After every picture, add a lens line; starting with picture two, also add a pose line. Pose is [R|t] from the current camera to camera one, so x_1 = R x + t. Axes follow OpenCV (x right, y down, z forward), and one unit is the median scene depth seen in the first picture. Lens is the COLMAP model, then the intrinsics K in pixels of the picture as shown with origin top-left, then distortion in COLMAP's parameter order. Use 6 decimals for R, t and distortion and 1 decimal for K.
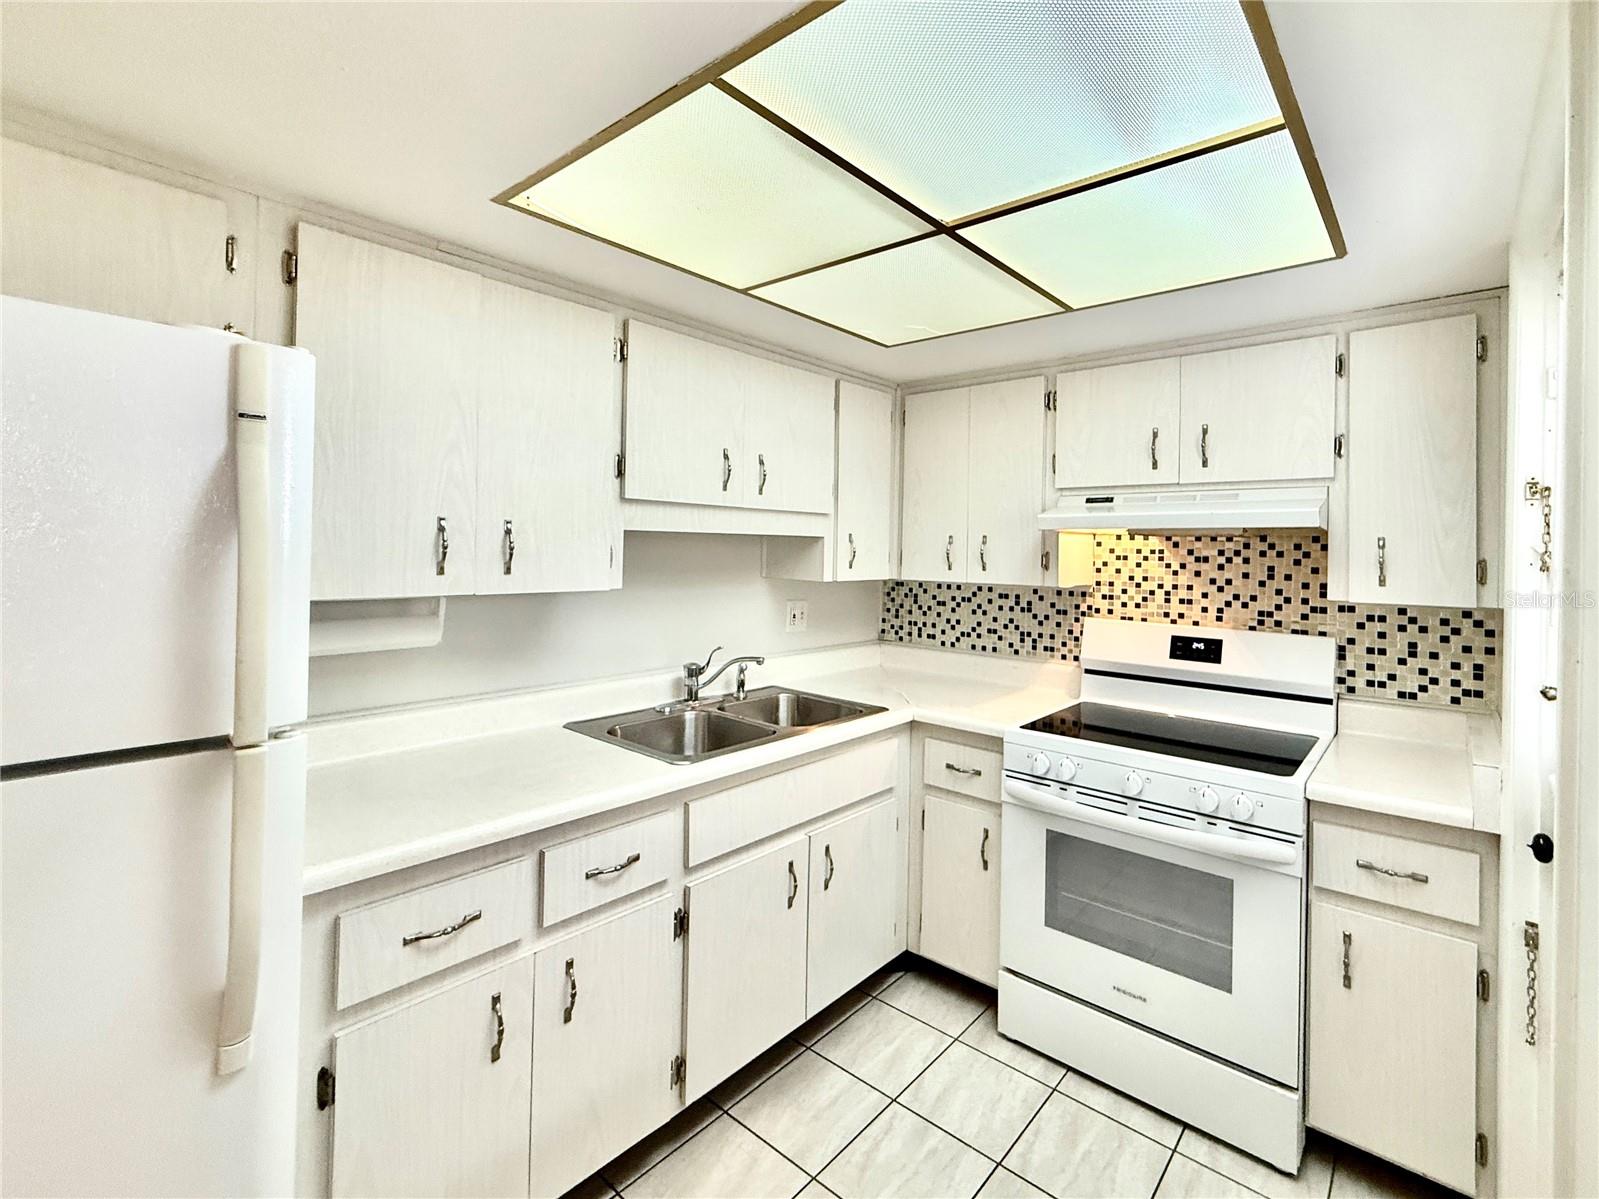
lens RADIAL K [[728.3, 0, 864.9], [0, 728.3, 547.9], [0, 0, 1]] dist [-0.000672, 0.000131]
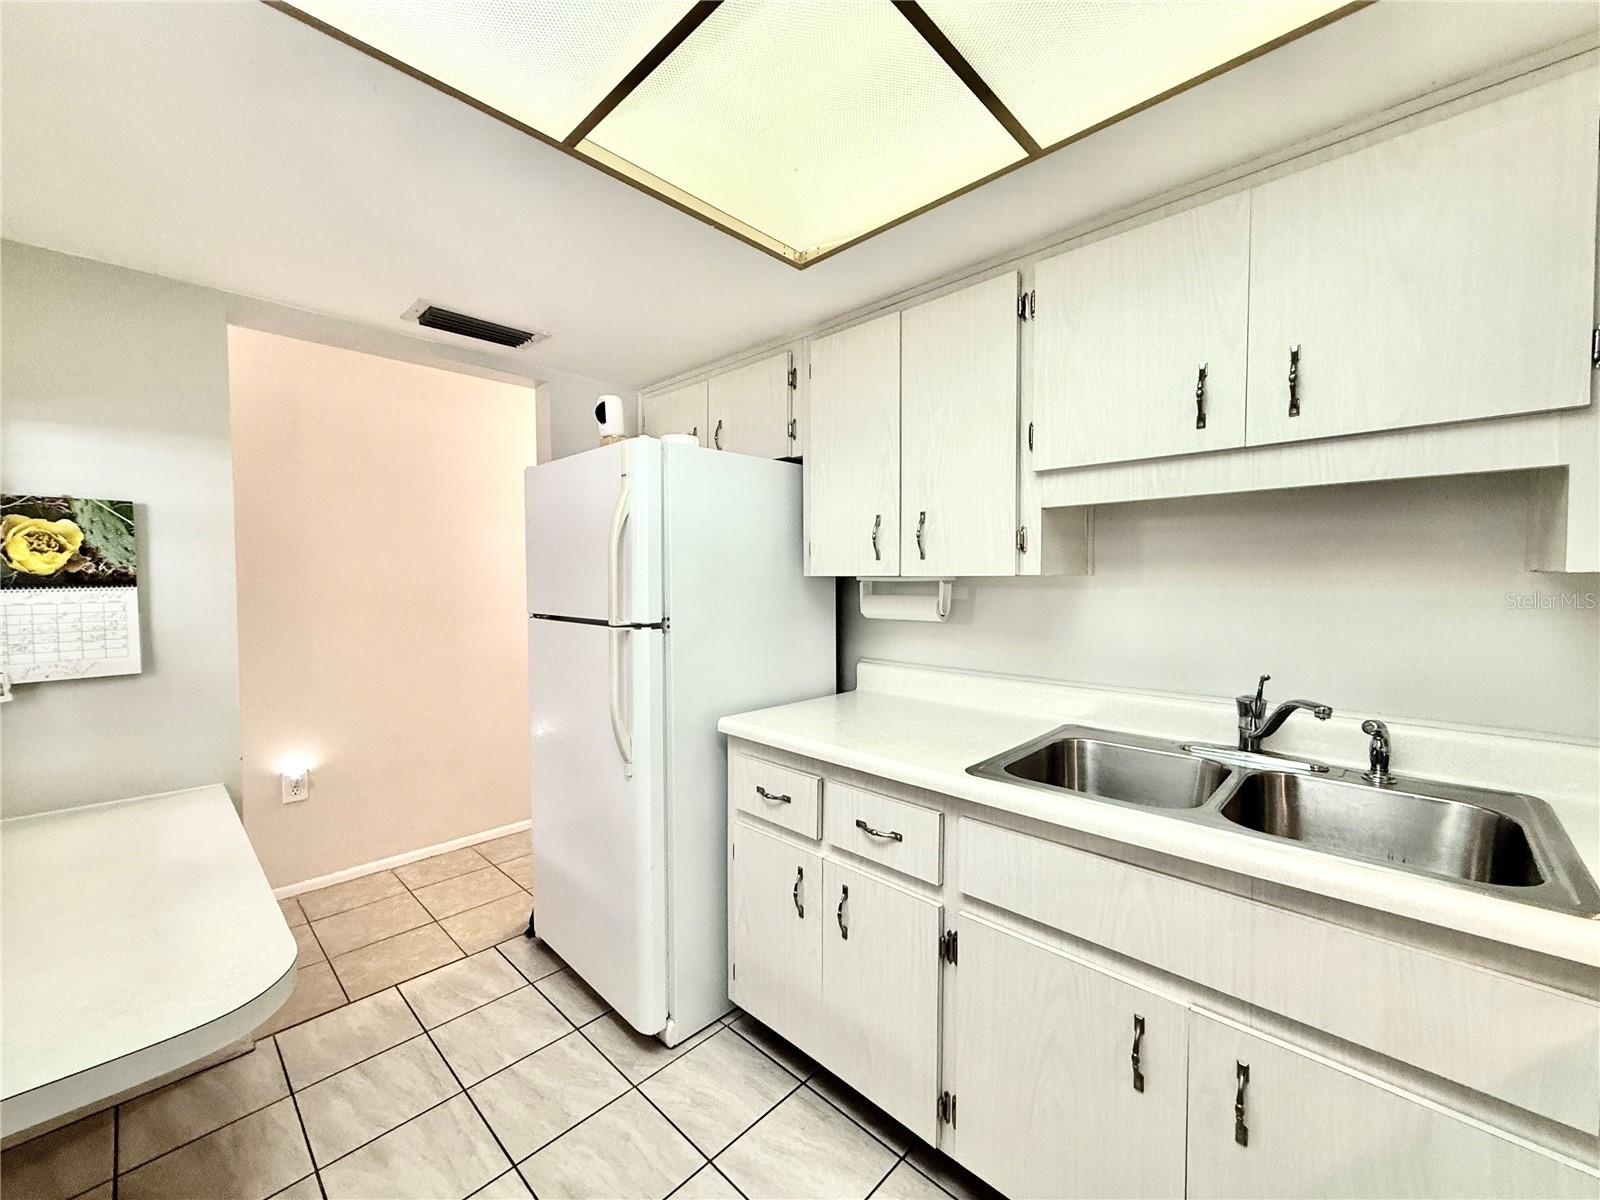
lens RADIAL K [[637.6, 0, 800.0], [0, 637.6, 600.0], [0, 0, 1]] dist [-0.000278, 0.000031]
pose [[-0.083641, 0.016979, -0.996351, 0.374834], [0.002462, 0.999855, 0.016832, 0.059185], [0.996493, -0.001045, -0.083670, 0.632904]]
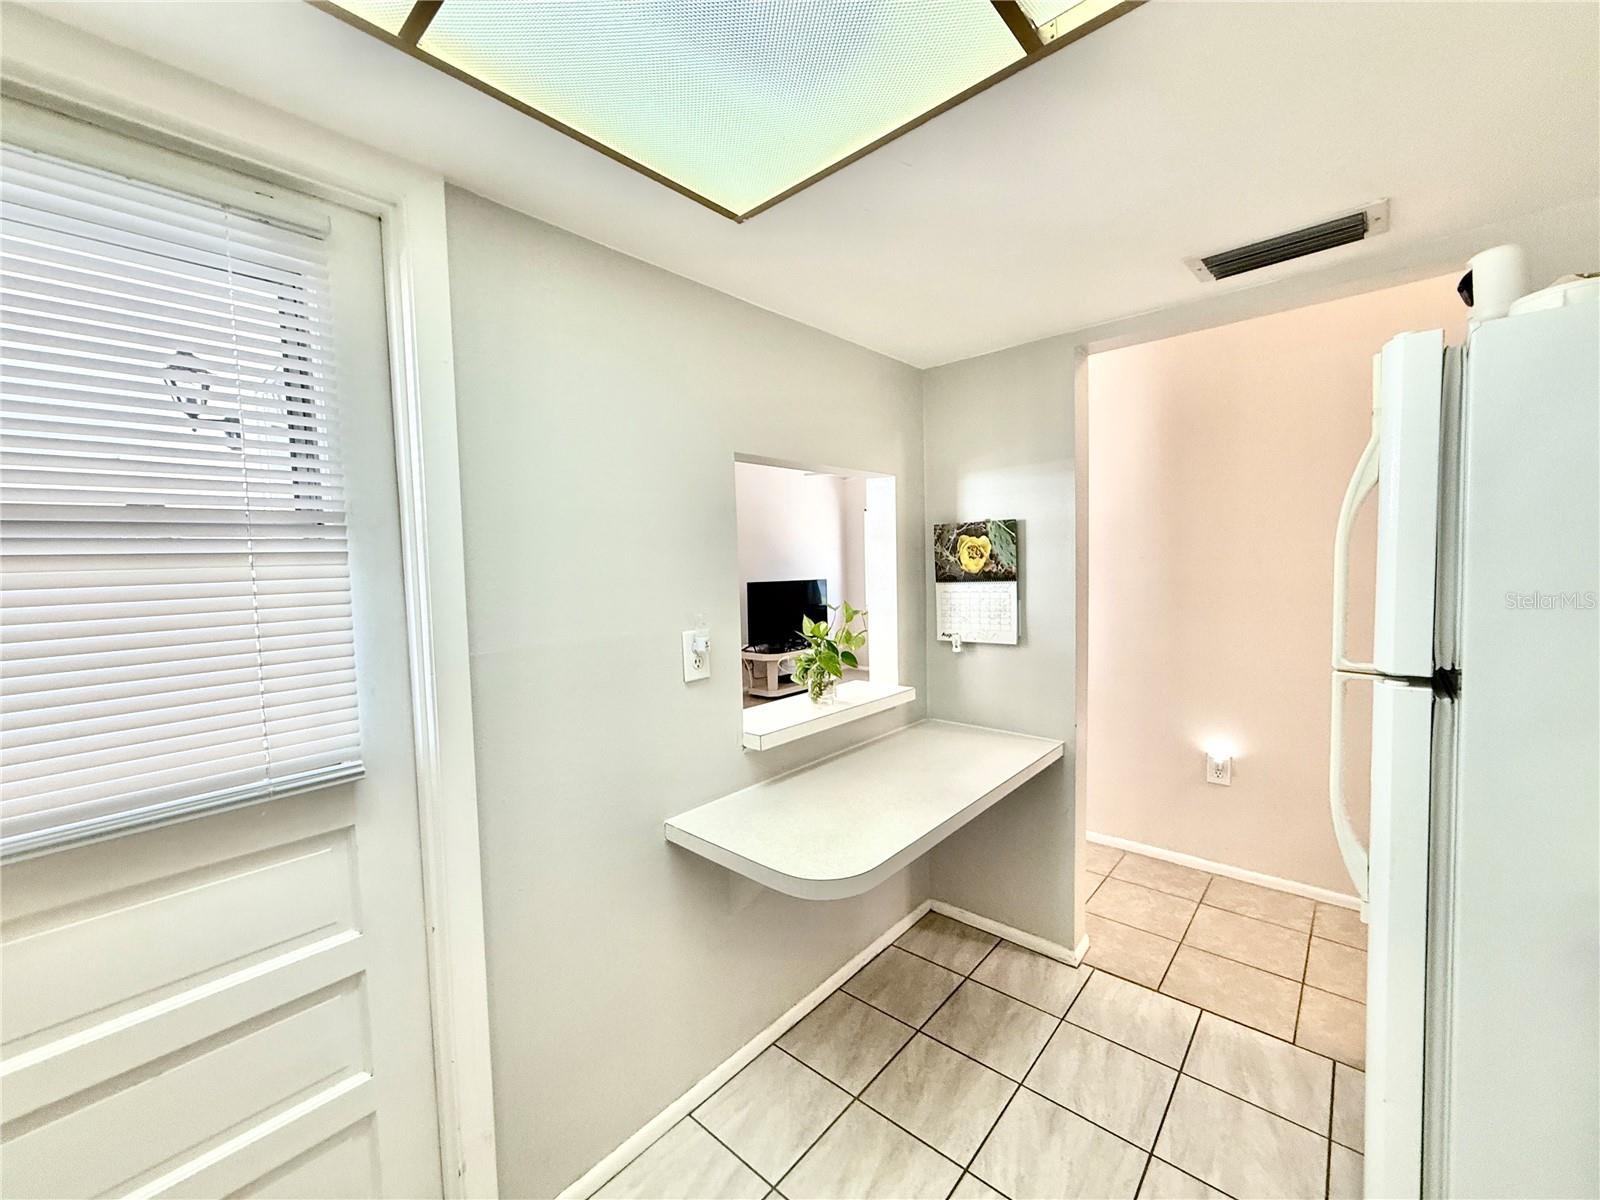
lens RADIAL K [[637.6, 0, 800.0], [0, 637.6, 600.0], [0, 0, 1]] dist [-0.000278, 0.000031]
pose [[-0.998664, 0.007095, 0.051176, 0.034738], [0.010183, 0.998126, 0.060337, 0.023678], [-0.050652, 0.060777, -0.996865, 0.811611]]
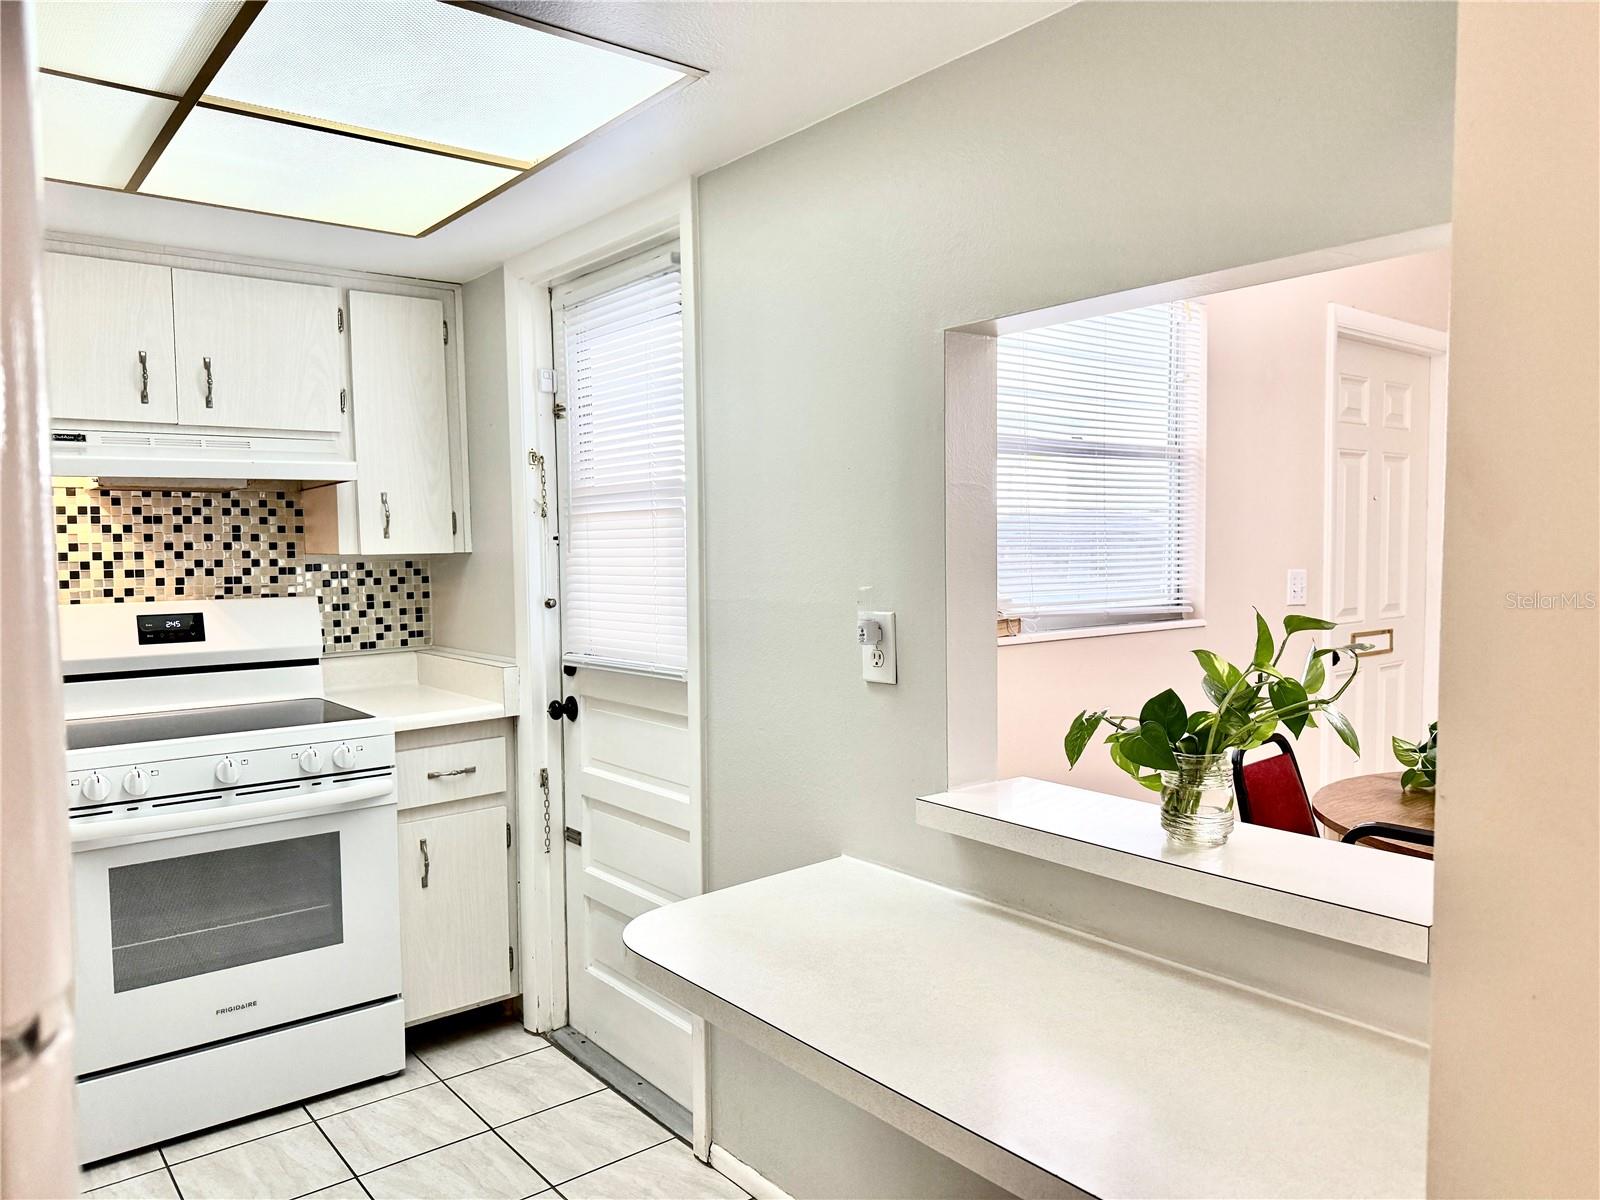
lens RADIAL K [[1130.5, 0, 799.6], [0, 1130.5, 607.0], [0, 0, 1]] dist [0.076671, -0.127359]
pose [[0.215190, -0.077823, 0.973466, -0.638873], [0.014746, 0.996965, 0.076442, 0.026949], [-0.976461, -0.002095, 0.215685, 0.030076]]
